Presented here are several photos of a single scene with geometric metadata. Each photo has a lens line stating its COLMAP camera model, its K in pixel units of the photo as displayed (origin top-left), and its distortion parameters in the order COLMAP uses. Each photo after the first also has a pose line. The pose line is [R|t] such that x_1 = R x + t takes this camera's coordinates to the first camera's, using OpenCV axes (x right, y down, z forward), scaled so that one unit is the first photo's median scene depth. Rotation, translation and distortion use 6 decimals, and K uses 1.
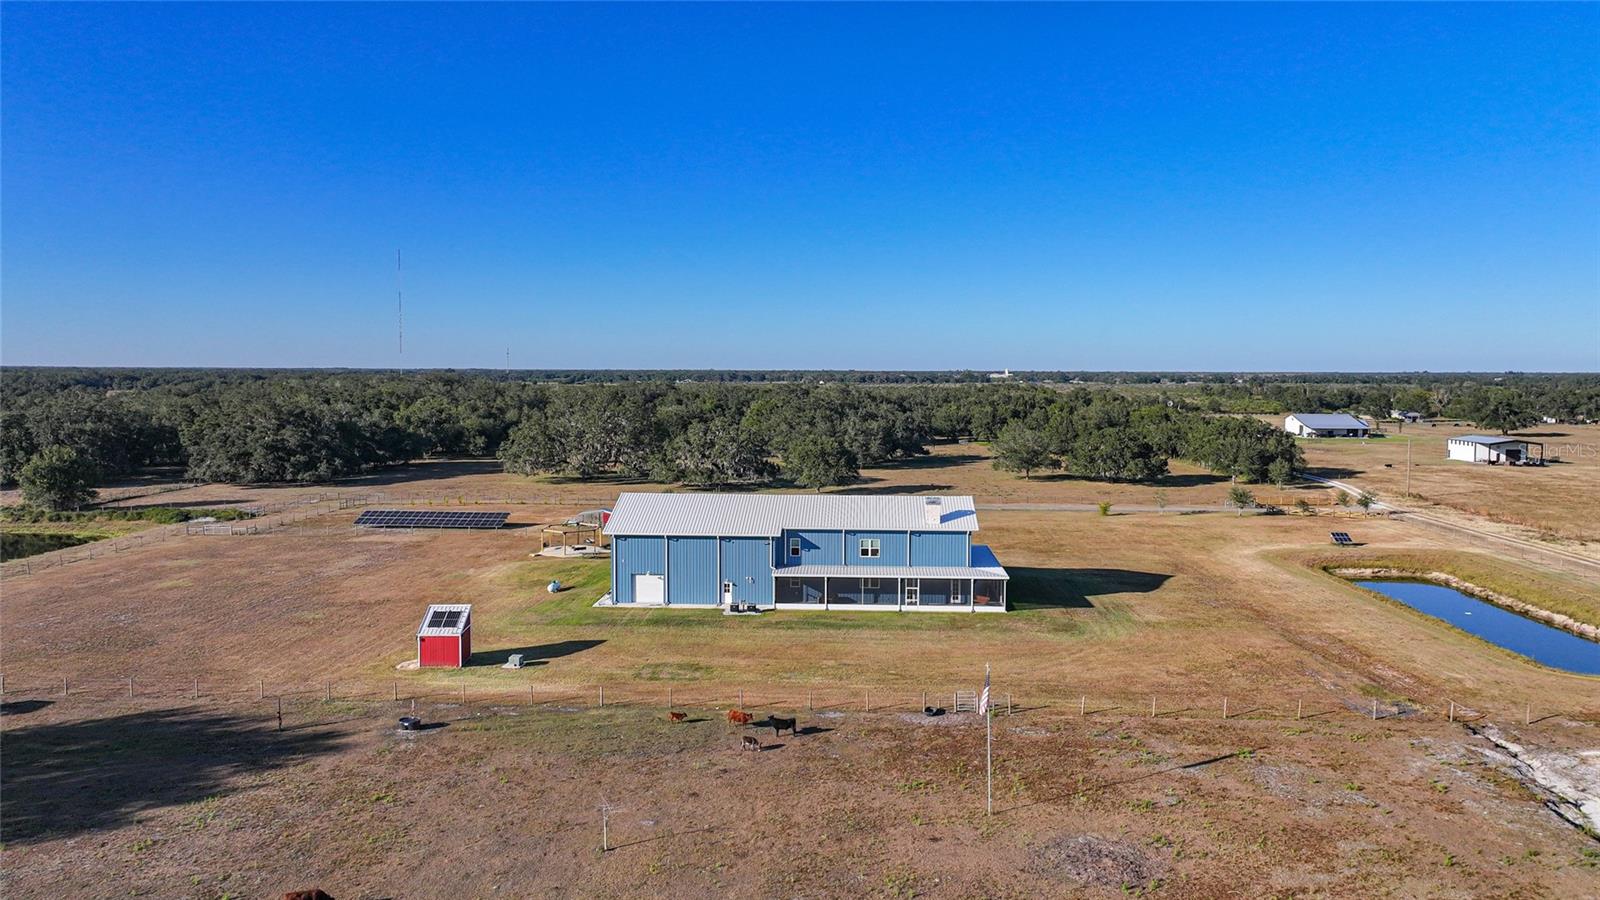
lens RADIAL K [[1121.1, 0, 806.8], [0, 1121.1, 442.6], [0, 0, 1]] dist [-0.002436, 0.011791]
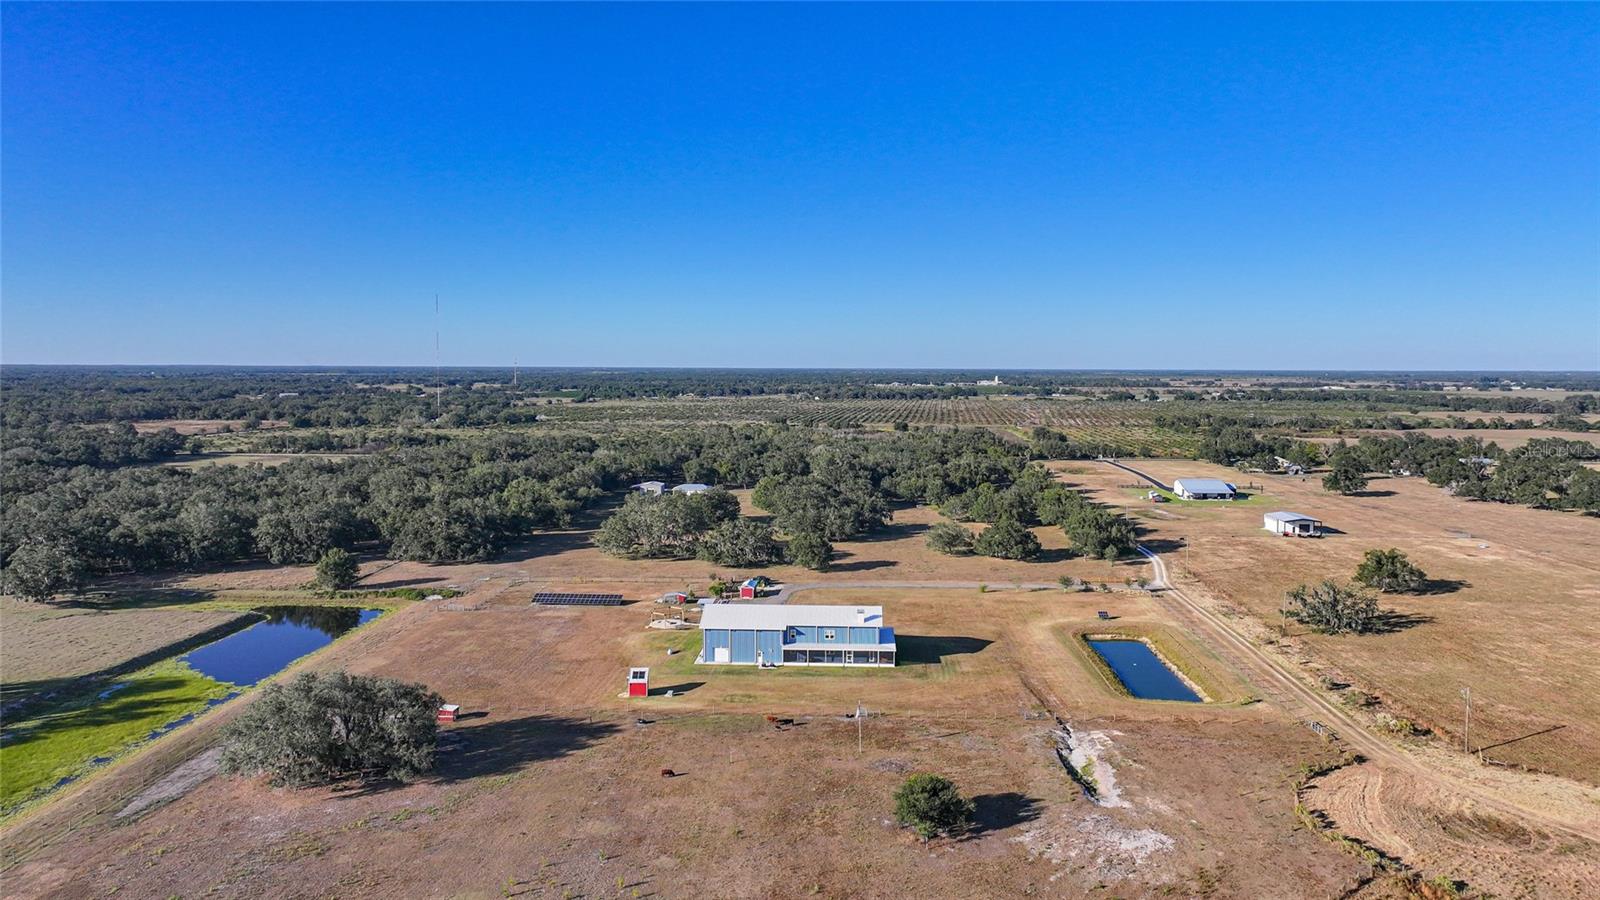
lens RADIAL K [[1121.1, 0, 806.8], [0, 1121.1, 442.6], [0, 0, 1]] dist [-0.002436, 0.011791]
pose [[0.999997, -0.000355, 0.002497, 0.009867], [0.000345, 0.999991, 0.004211, -0.269374], [-0.002498, -0.004210, 0.999988, -1.059476]]
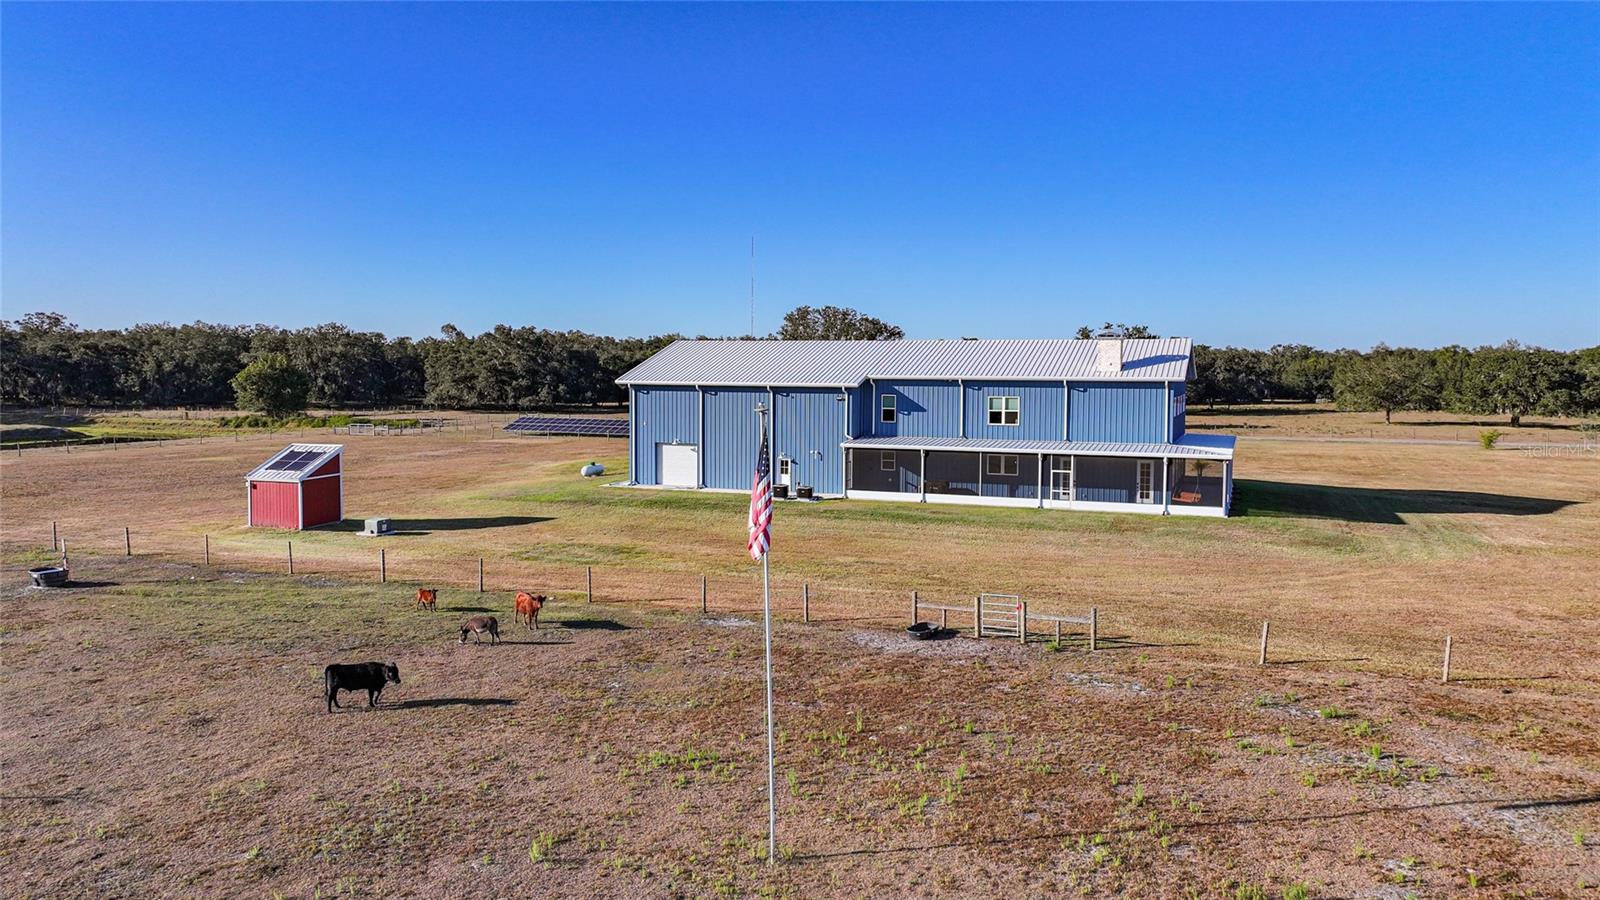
lens RADIAL K [[1121.1, 0, 806.8], [0, 1121.1, 442.6], [0, 0, 1]] dist [-0.002436, 0.011791]
pose [[0.947187, 0.022693, -0.319878, 0.155350], [-0.022882, 0.999733, 0.003167, 0.114699], [0.319864, 0.004320, 0.947453, 0.382118]]
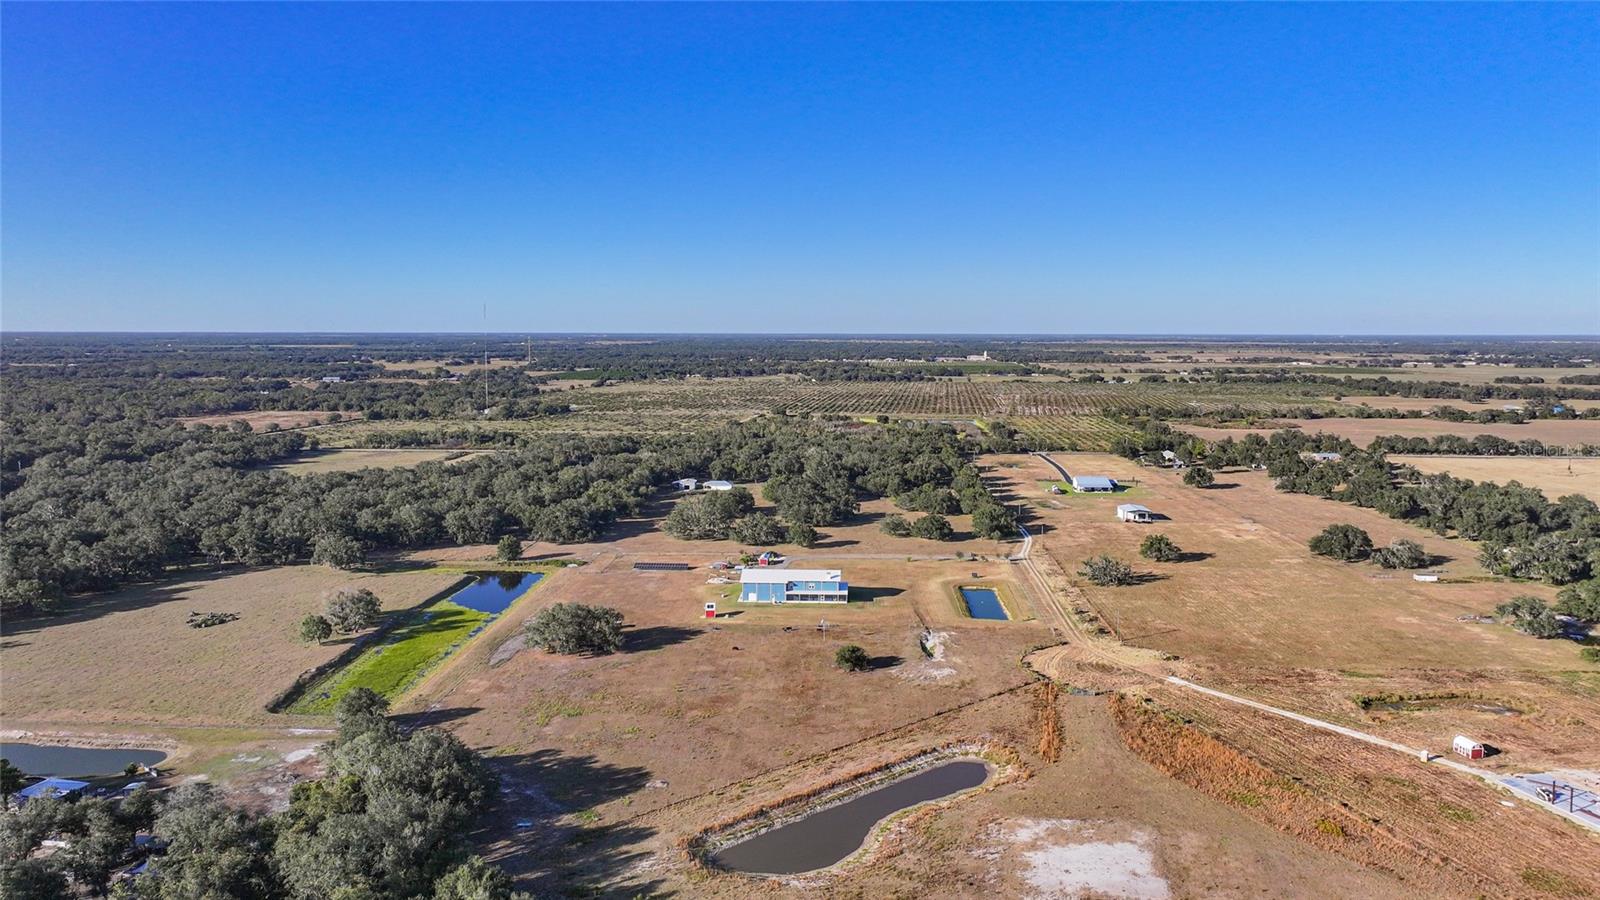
lens RADIAL K [[1121.1, 0, 806.8], [0, 1121.1, 442.6], [0, 0, 1]] dist [-0.002436, 0.011791]
pose [[0.999991, -0.002649, 0.003241, 0.030164], [0.002529, 0.999333, 0.036431, -0.526369], [-0.003335, -0.036423, 0.999331, -2.751495]]
